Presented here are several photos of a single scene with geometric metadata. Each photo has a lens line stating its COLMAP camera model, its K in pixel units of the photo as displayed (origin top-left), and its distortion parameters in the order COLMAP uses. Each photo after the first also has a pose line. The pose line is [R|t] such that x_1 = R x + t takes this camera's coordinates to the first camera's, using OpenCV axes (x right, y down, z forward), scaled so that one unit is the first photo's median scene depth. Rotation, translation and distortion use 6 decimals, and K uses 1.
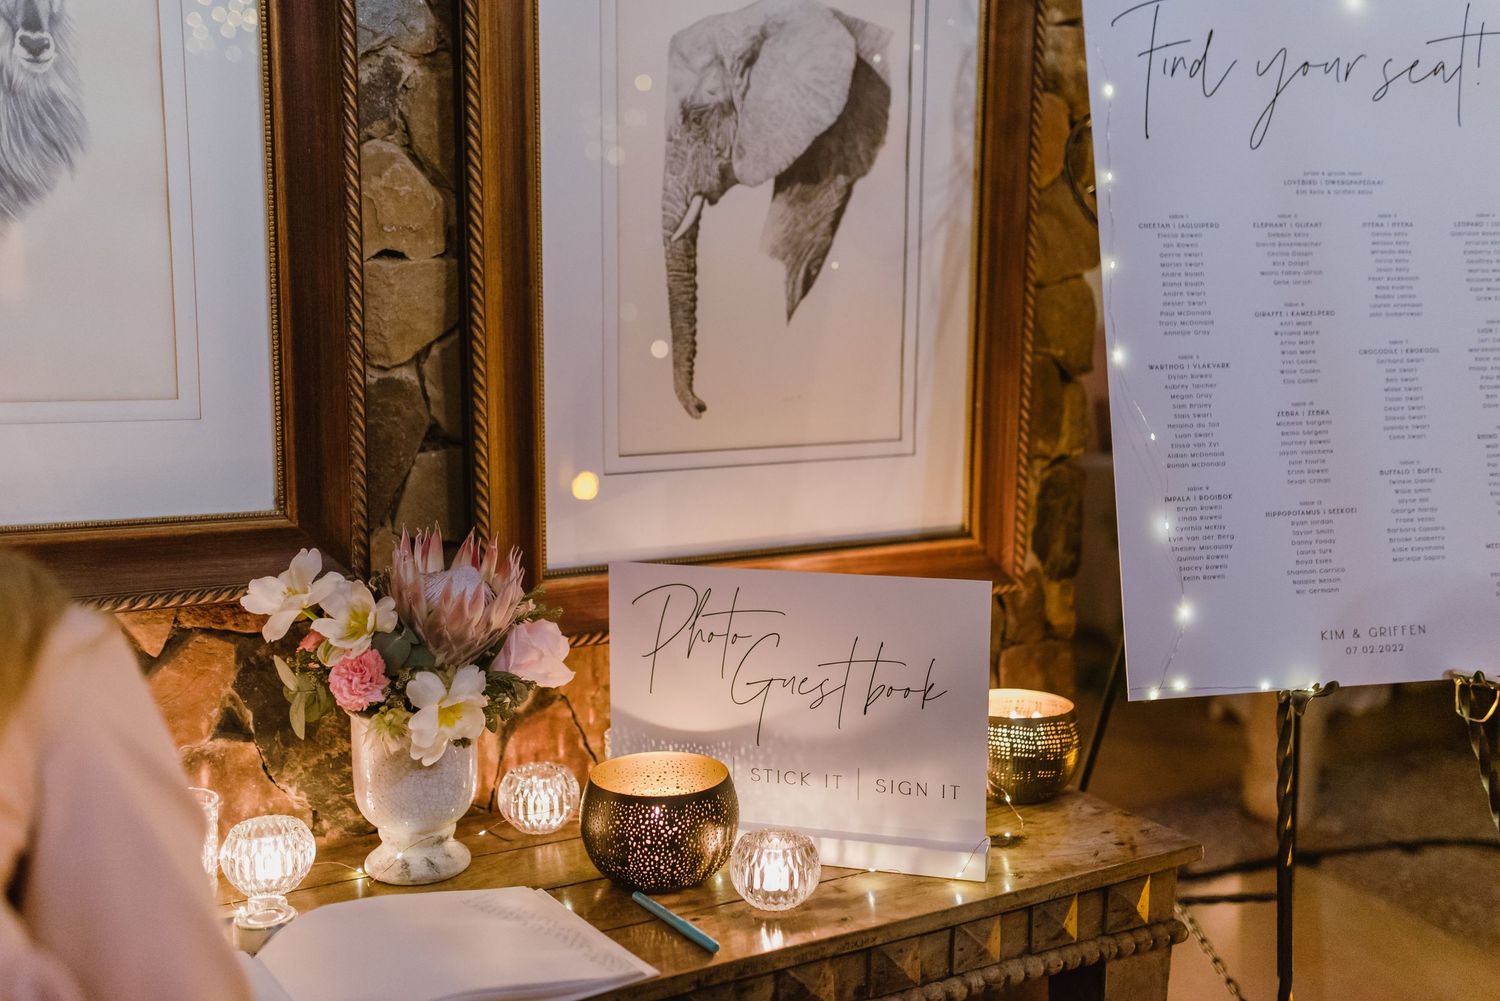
lens RADIAL K [[1448.2, 0, 734.9], [0, 1448.2, 494.9], [0, 0, 1]] dist [0.036294, 0.000000]
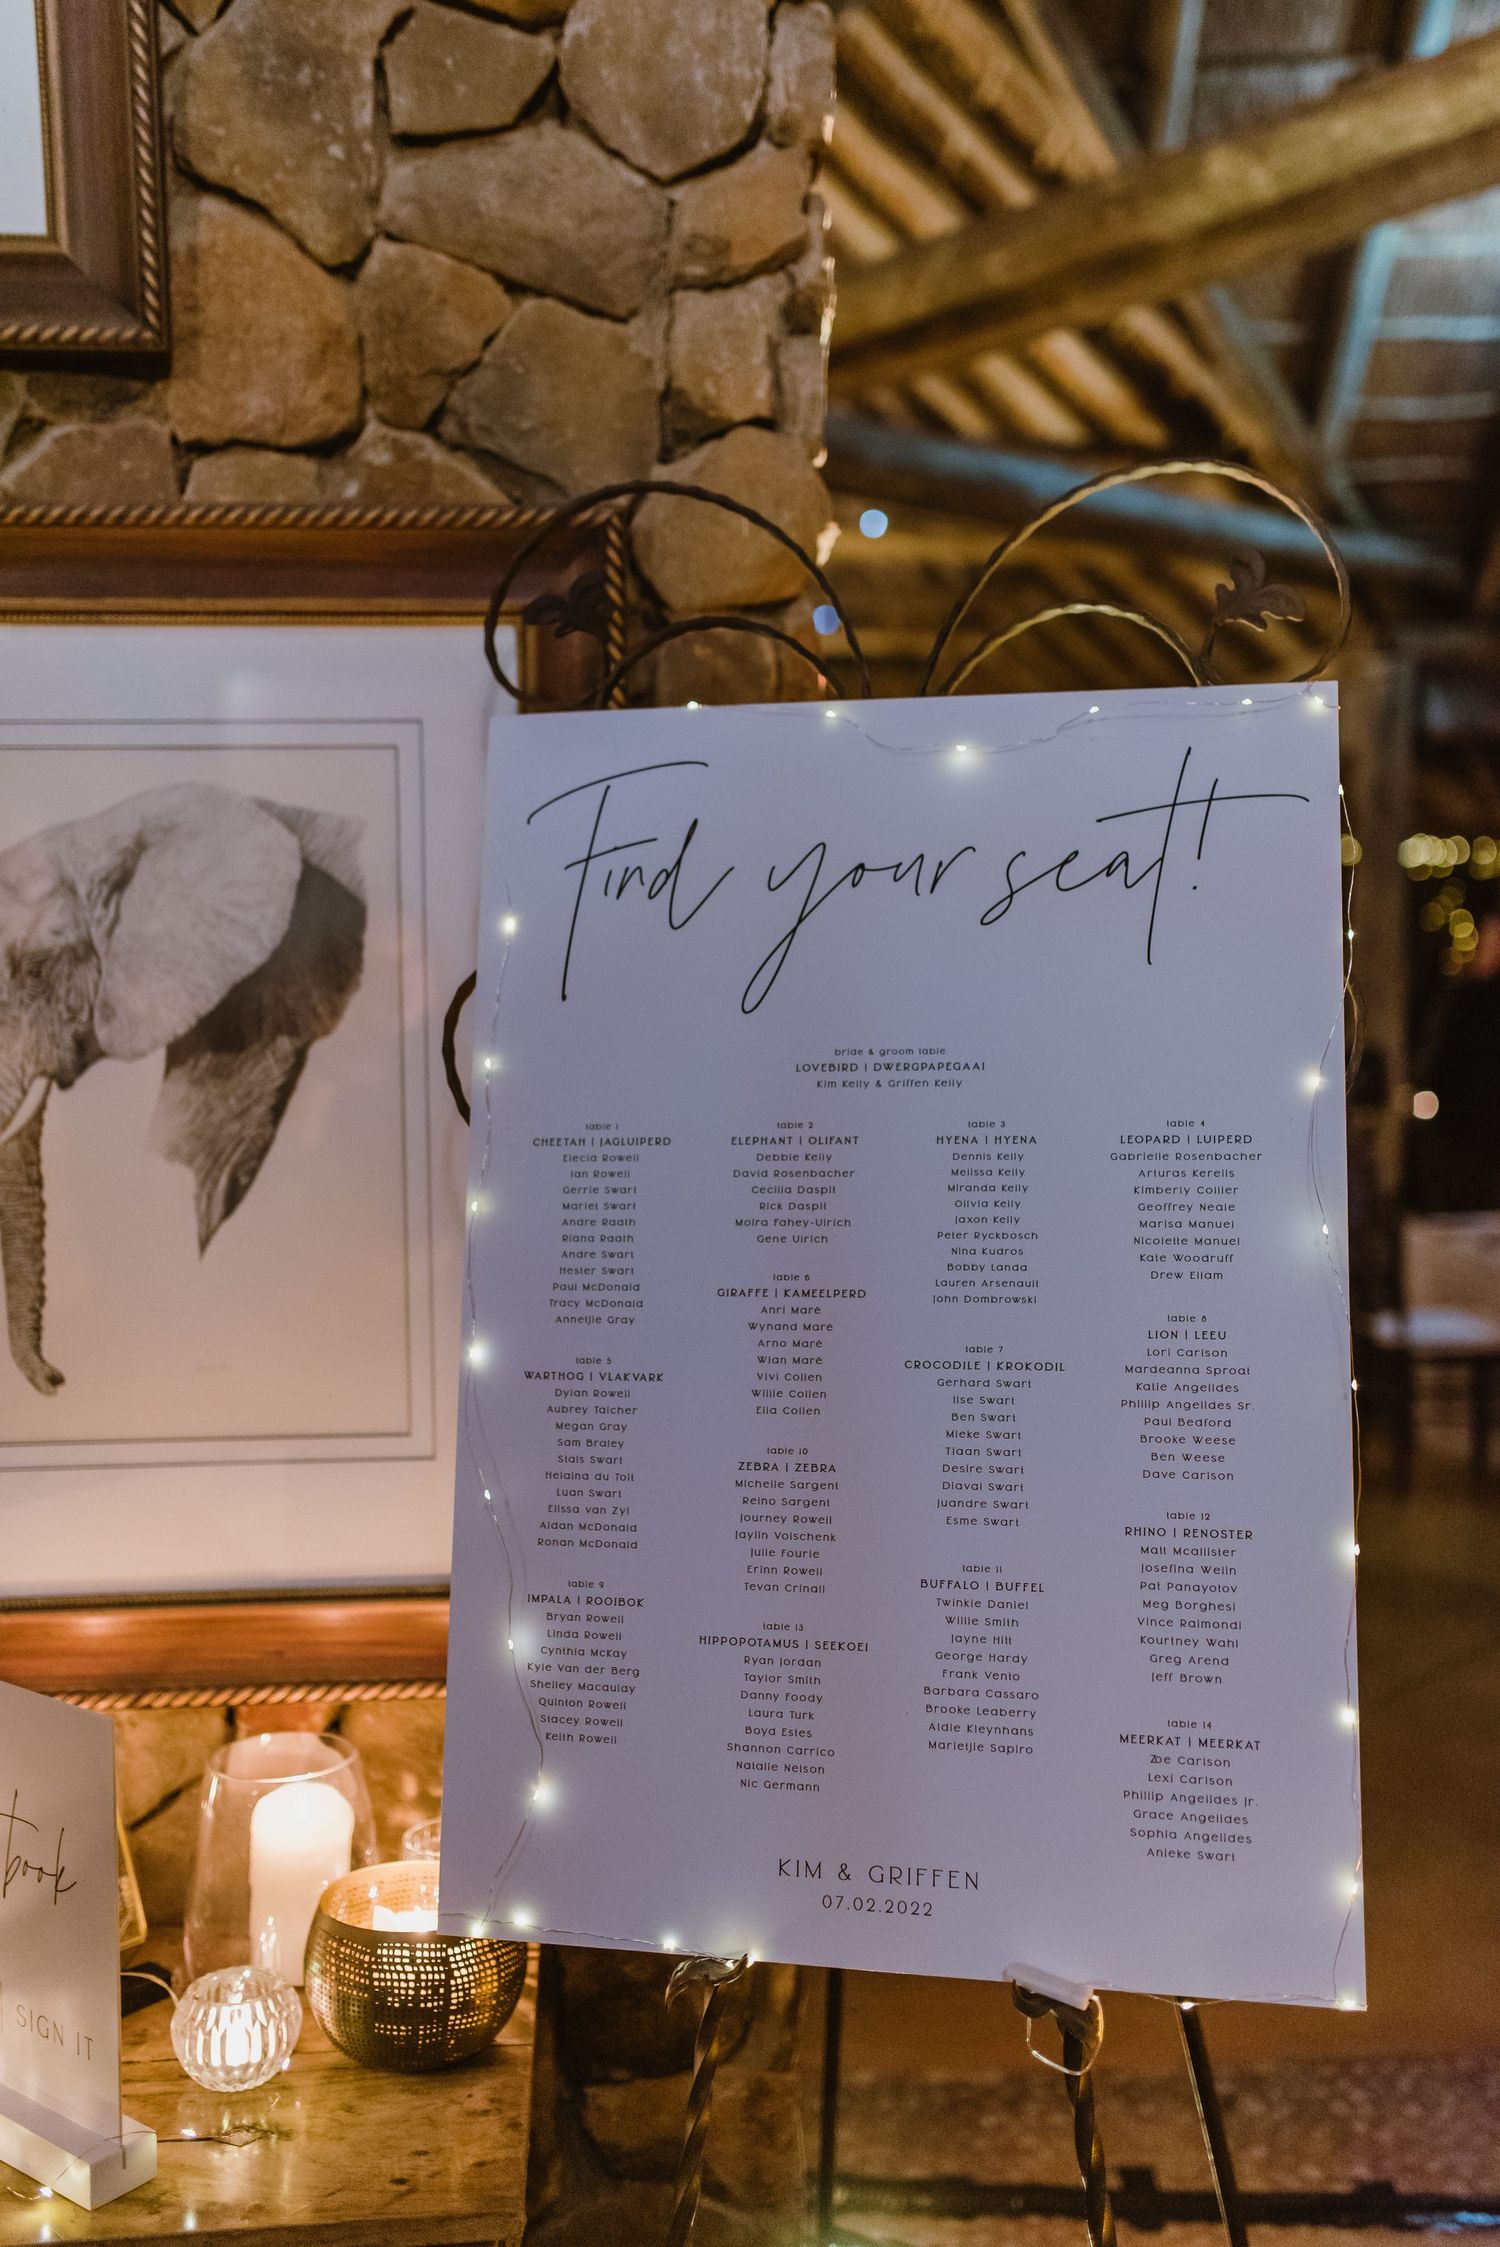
lens RADIAL K [[2169.5, 0, 735.9], [0, 2169.5, 1113.0], [0, 0, 1]] dist [0.036294, 0.000000]
pose [[0.912374, 0.014208, -0.409112, 0.708846], [-0.046760, 0.996473, -0.069674, -0.132637], [0.406679, 0.082699, 0.909820, 0.188907]]
